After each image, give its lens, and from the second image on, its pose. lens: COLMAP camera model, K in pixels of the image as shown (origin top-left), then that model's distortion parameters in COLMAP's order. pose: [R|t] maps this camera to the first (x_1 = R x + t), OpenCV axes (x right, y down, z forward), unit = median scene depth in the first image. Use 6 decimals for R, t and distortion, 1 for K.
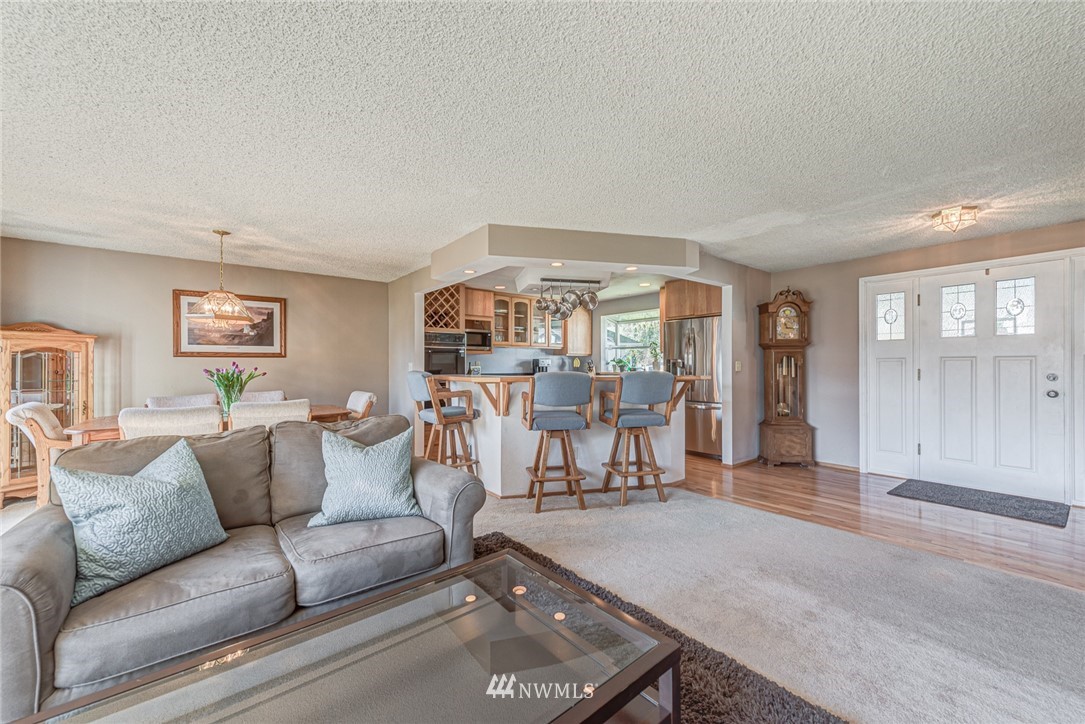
lens RADIAL K [[423.7, 0, 548.1], [0, 423.7, 364.8], [0, 0, 1]] dist [0.004356, 0.000056]
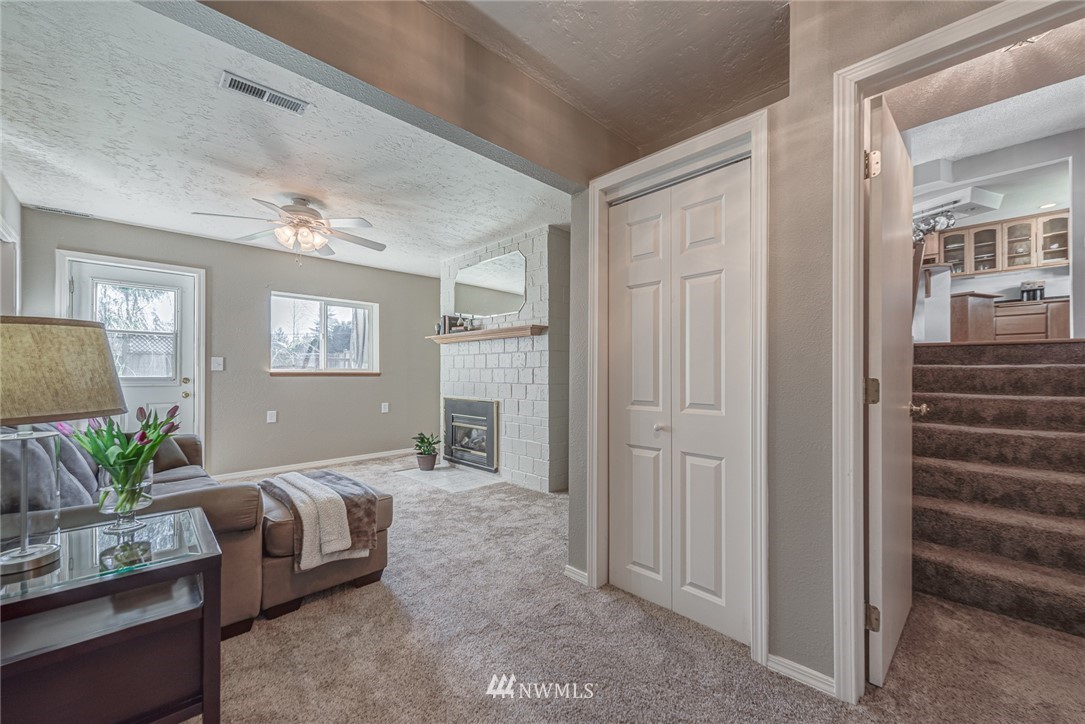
lens RADIAL K [[423.8, 0, 544.2], [0, 423.8, 373.5], [0, 0, 1]] dist [0.000213, -0.000135]
pose [[0.101265, 0.000509, -0.994859, 1.165592], [0.001711, 0.999998, 0.000686, 0.269879], [0.994858, -0.001771, 0.101264, -0.226461]]
